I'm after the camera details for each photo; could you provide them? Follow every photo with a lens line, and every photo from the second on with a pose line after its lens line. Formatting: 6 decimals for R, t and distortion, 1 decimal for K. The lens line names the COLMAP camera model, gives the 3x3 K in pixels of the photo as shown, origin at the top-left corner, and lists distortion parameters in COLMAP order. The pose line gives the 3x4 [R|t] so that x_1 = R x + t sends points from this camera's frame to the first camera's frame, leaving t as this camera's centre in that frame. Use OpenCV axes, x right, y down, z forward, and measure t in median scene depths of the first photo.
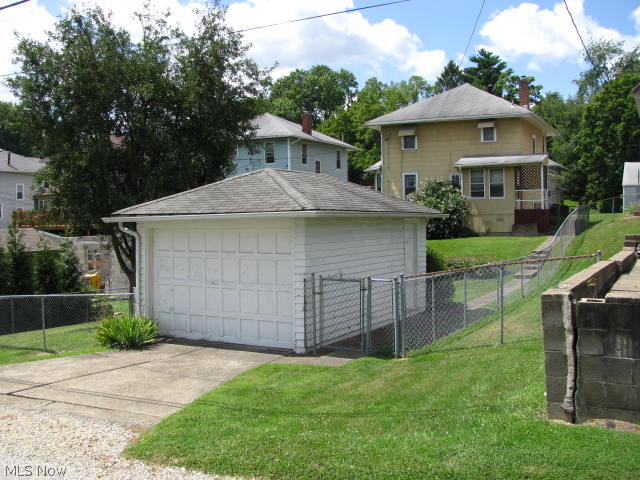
lens RADIAL K [[680.6, 0, 319.6], [0, 680.6, 239.3], [0, 0, 1]] dist [-0.009504, 0.000000]
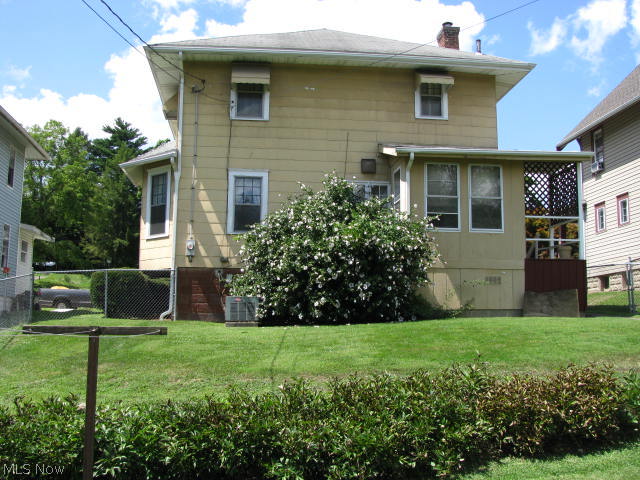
lens RADIAL K [[753.4, 0, 319.7], [0, 753.4, 242.1], [0, 0, 1]] dist [-0.150696, 0.000000]
pose [[0.842960, 0.088405, 0.530663, -0.079283], [-0.006330, 0.987967, -0.154534, 0.019661], [-0.537939, 0.126907, 0.833376, 0.604054]]
